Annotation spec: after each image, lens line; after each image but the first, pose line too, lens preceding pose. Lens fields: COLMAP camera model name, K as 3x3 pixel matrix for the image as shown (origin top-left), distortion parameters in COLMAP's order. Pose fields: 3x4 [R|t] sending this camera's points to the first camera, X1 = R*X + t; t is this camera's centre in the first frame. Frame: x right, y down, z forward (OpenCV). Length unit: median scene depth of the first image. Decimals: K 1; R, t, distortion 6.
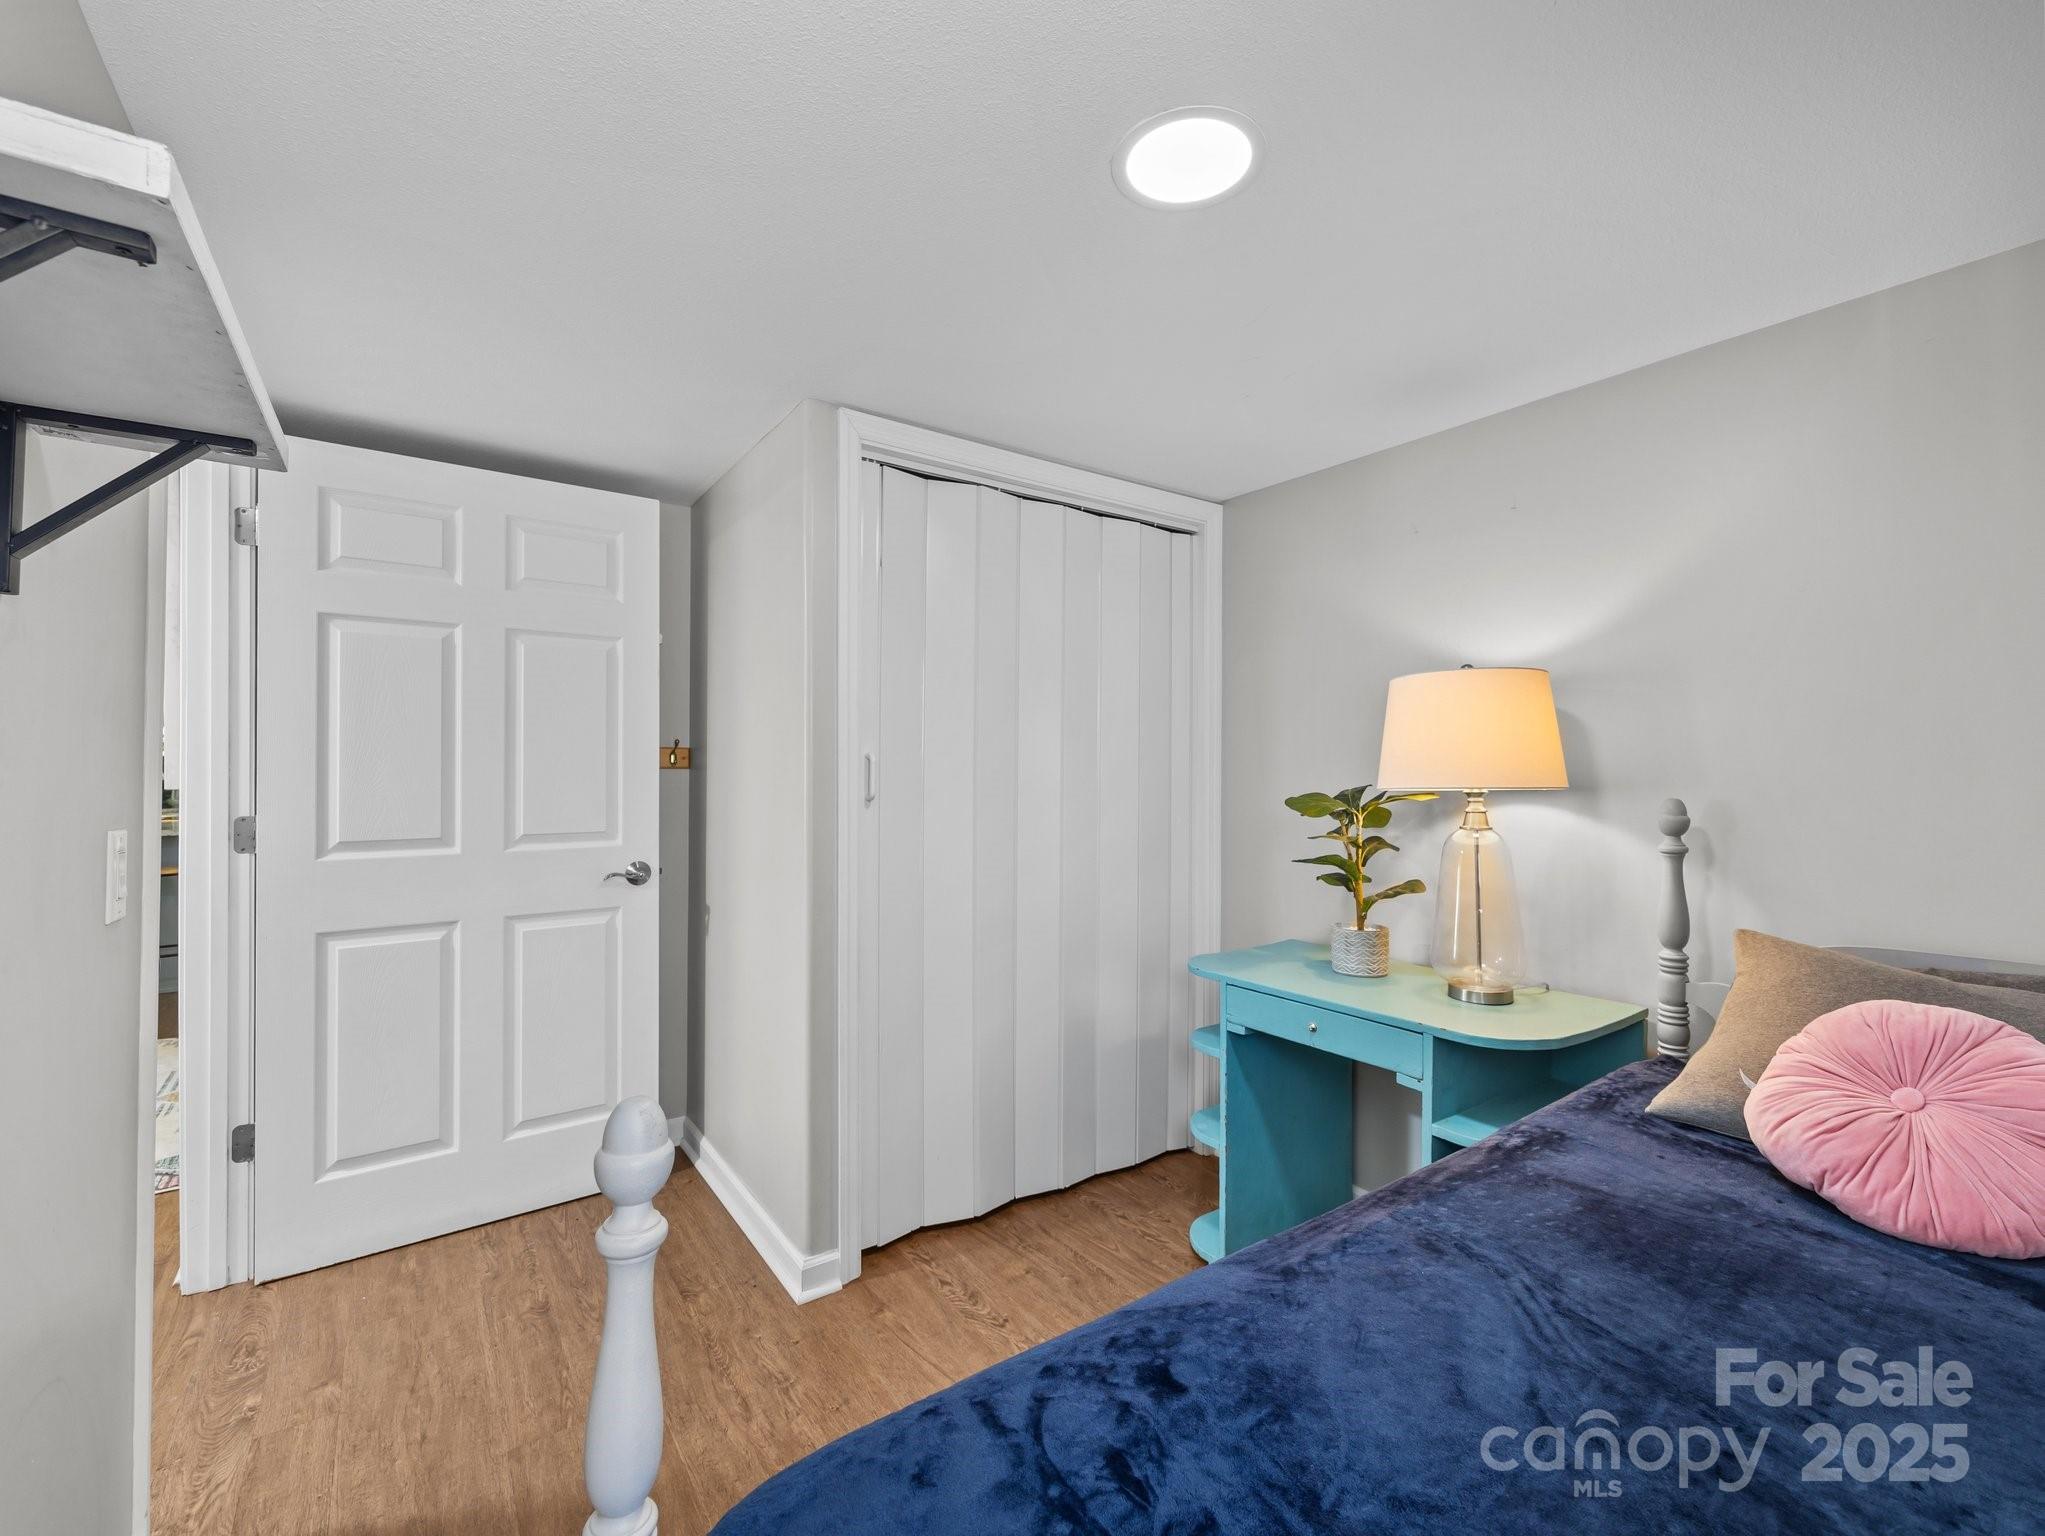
lens RADIAL K [[828.8, 0, 1022.5], [0, 828.8, 768.0], [0, 0, 1]] dist [-0.000427, 0.000012]
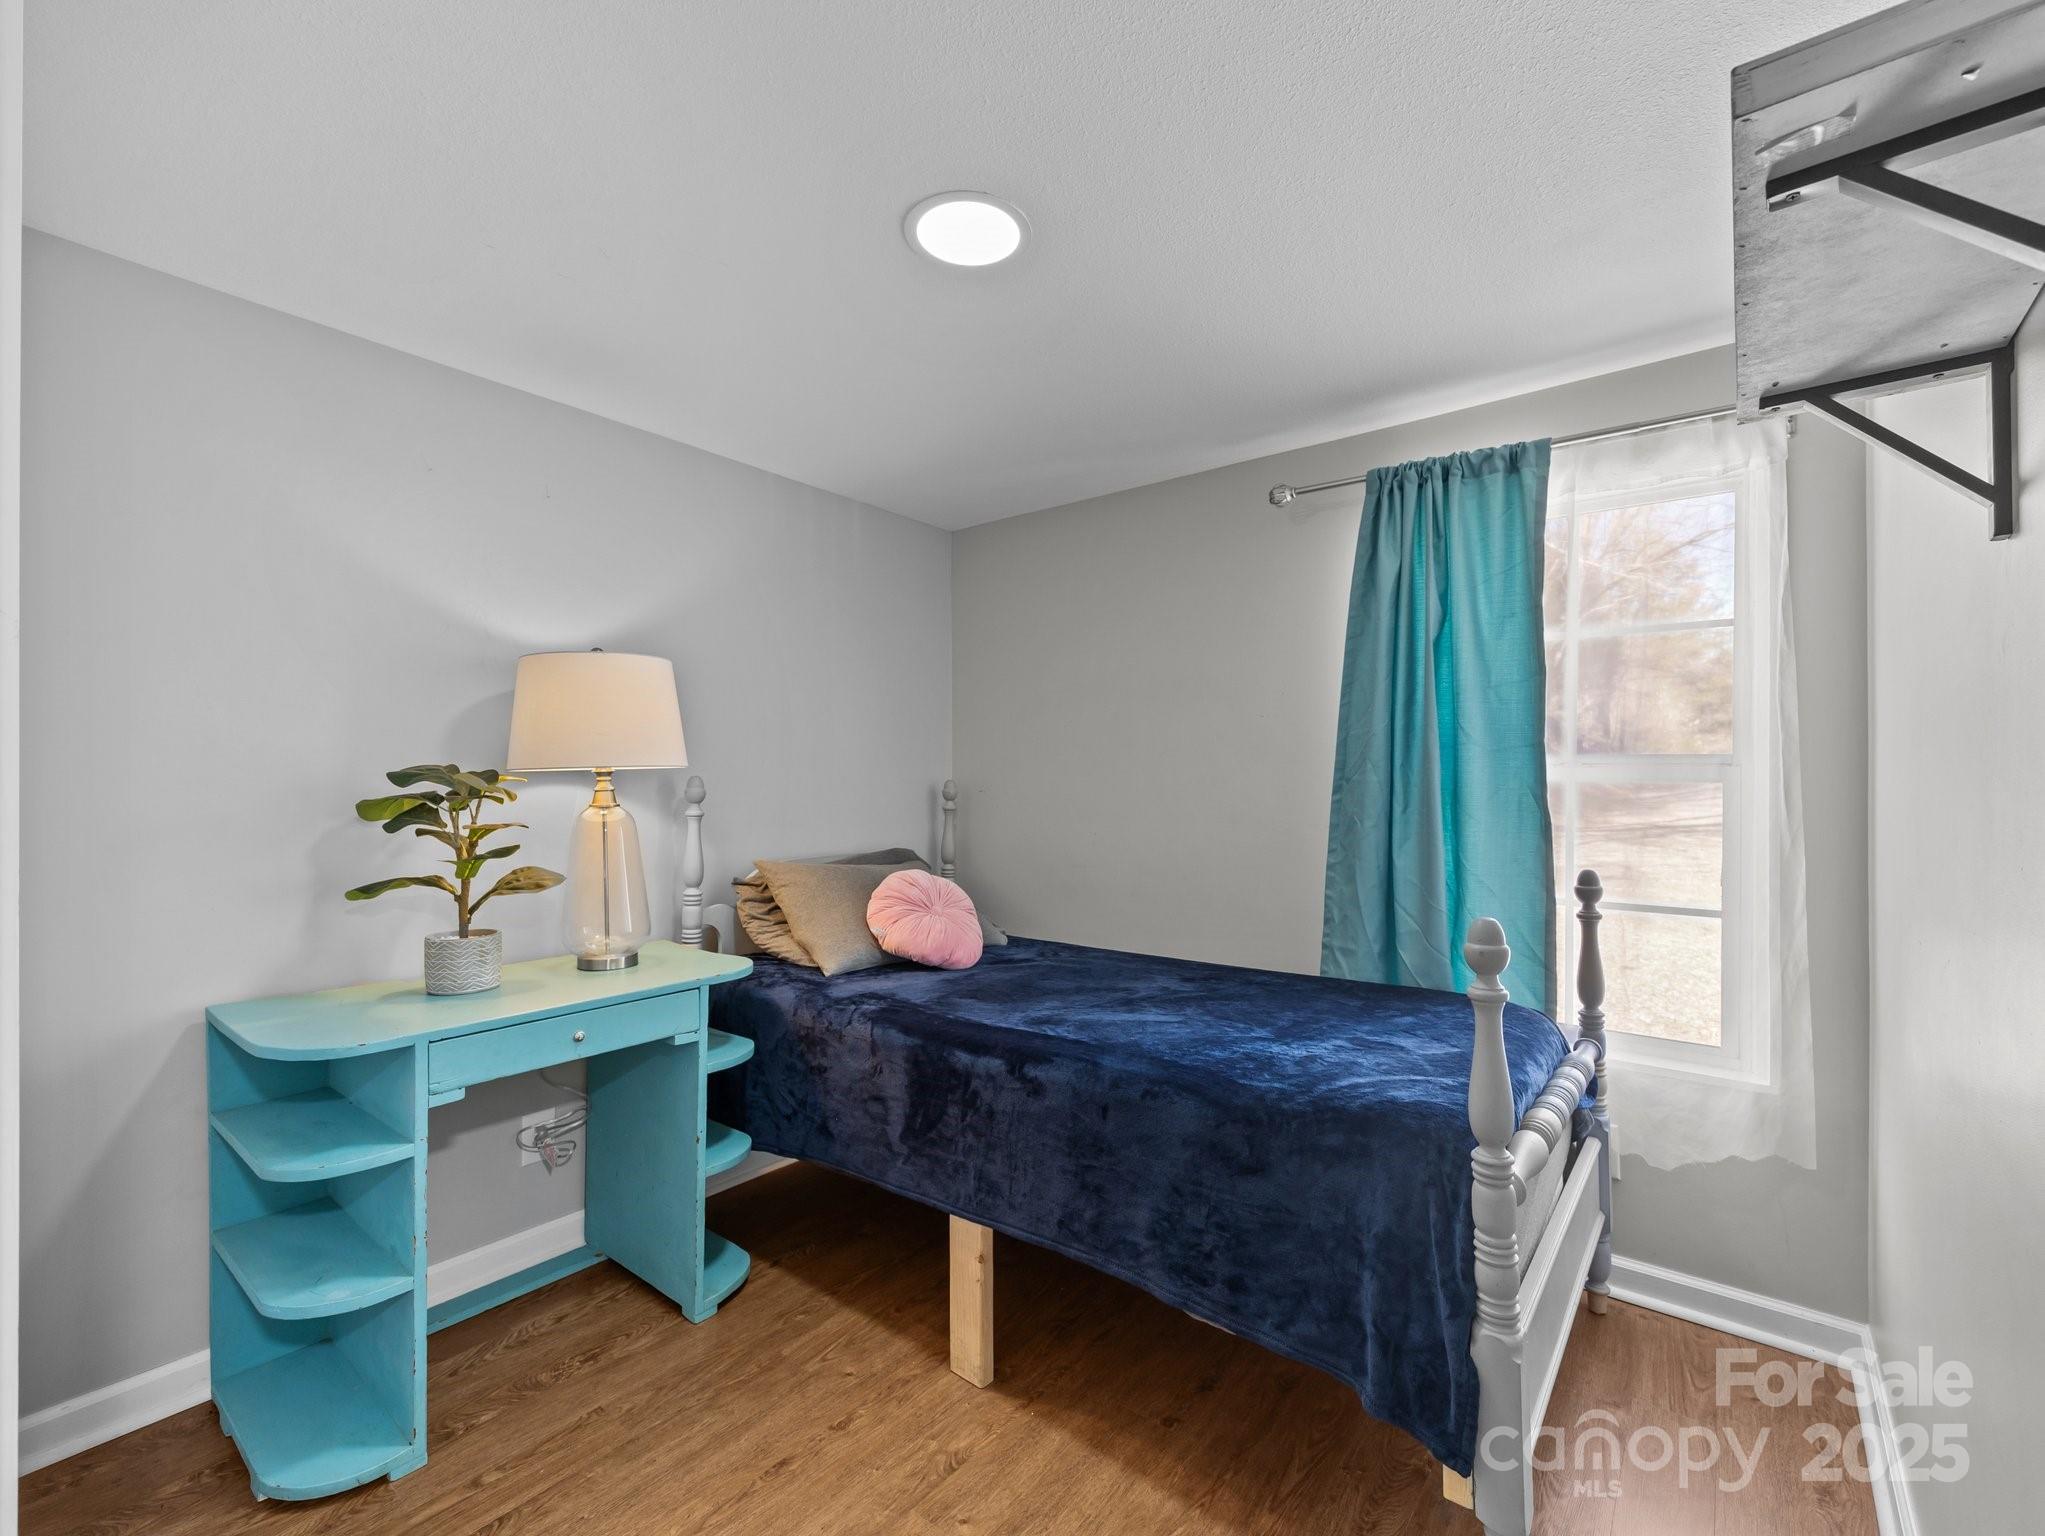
lens RADIAL K [[825.8, 0, 1022.5], [0, 825.8, 768.0], [0, 0, 1]] dist [0.000197, -0.000004]
pose [[-0.221999, 0.001593, 0.975046, -0.674847], [-0.014713, 0.999879, -0.004983, 0.025133], [-0.974936, -0.015452, -0.221949, 0.806902]]
